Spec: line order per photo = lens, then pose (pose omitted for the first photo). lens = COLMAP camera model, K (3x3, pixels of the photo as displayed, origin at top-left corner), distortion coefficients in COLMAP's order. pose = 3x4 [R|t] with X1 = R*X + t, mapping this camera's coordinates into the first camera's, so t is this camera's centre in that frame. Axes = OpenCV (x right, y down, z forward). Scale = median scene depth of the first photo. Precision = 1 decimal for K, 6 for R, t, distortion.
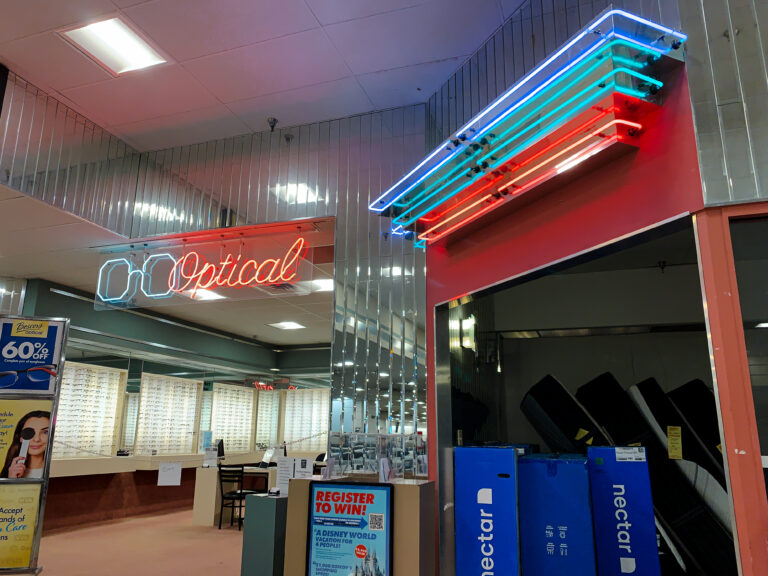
lens RADIAL K [[586.4, 0, 380.0], [0, 586.4, 291.4], [0, 0, 1]] dist [0.004032, -0.008225]
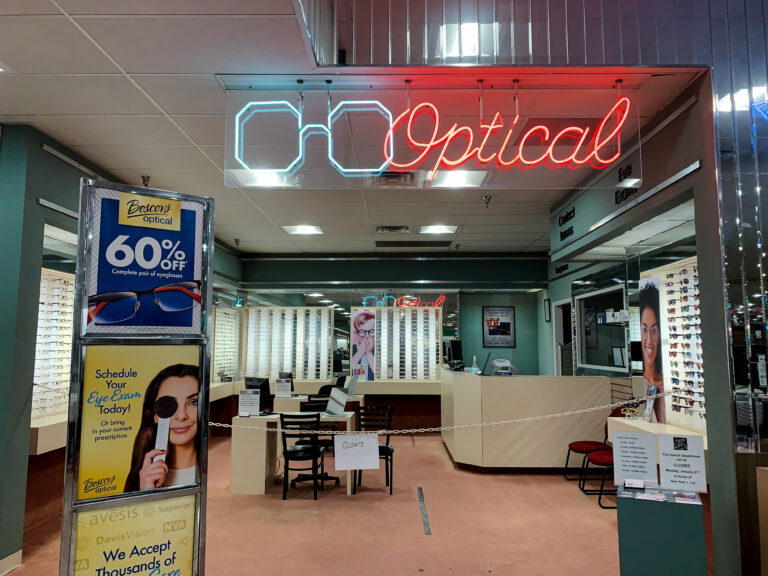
lens RADIAL K [[586.4, 0, 385.9], [0, 586.4, 281.2], [0, 0, 1]] dist [0.004032, -0.008225]
pose [[0.947237, 0.025550, 0.319514, -0.569953], [-0.068364, 0.989986, 0.123509, 0.045579], [-0.313159, -0.138835, 0.939498, 0.432623]]
